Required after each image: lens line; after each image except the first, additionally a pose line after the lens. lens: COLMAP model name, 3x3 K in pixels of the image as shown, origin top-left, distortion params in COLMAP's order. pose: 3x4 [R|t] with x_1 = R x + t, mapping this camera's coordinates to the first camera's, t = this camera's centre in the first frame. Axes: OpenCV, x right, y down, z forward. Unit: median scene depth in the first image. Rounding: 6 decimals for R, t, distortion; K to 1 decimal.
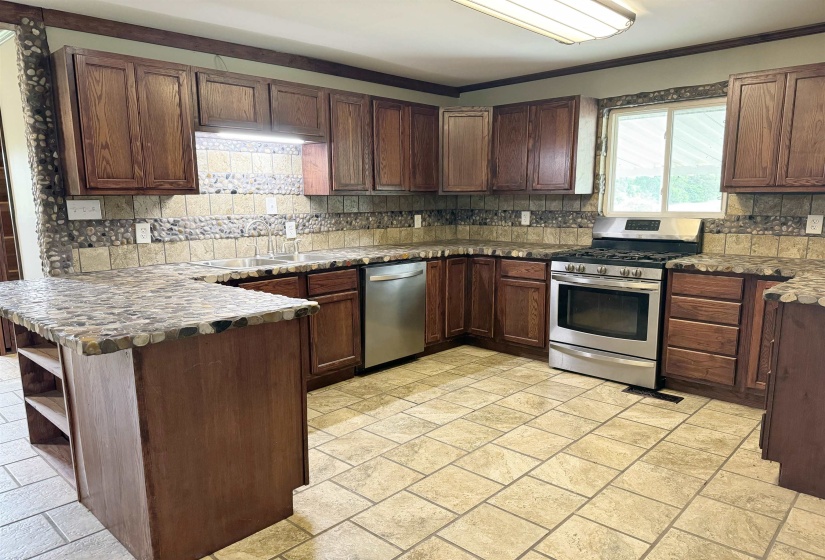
lens RADIAL K [[583.3, 0, 409.5], [0, 583.3, 286.0], [0, 0, 1]] dist [0.049036, -0.029722]
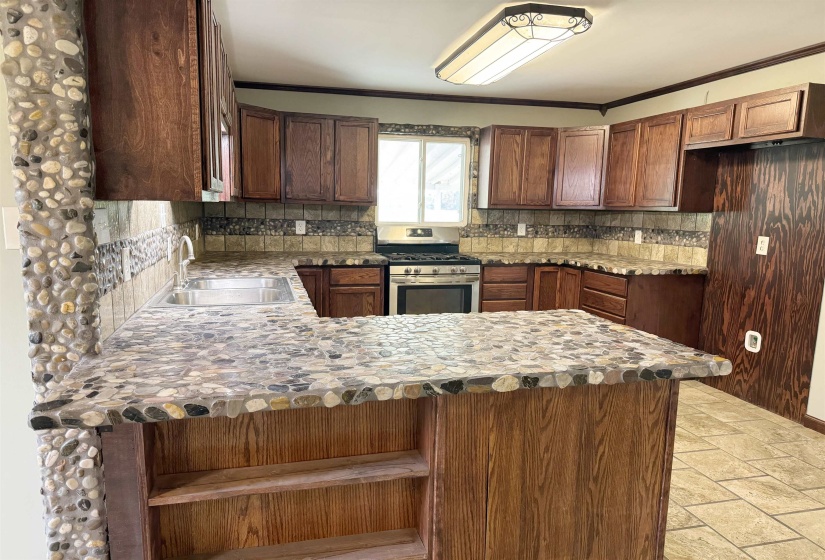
lens RADIAL K [[583.3, 0, 413.6], [0, 583.3, 281.7], [0, 0, 1]] dist [0.049036, -0.029722]
pose [[0.530718, -0.091080, 0.842641, -0.645104], [0.105693, 0.993560, 0.040824, -0.051639], [-0.840933, 0.067395, 0.536927, 0.360314]]
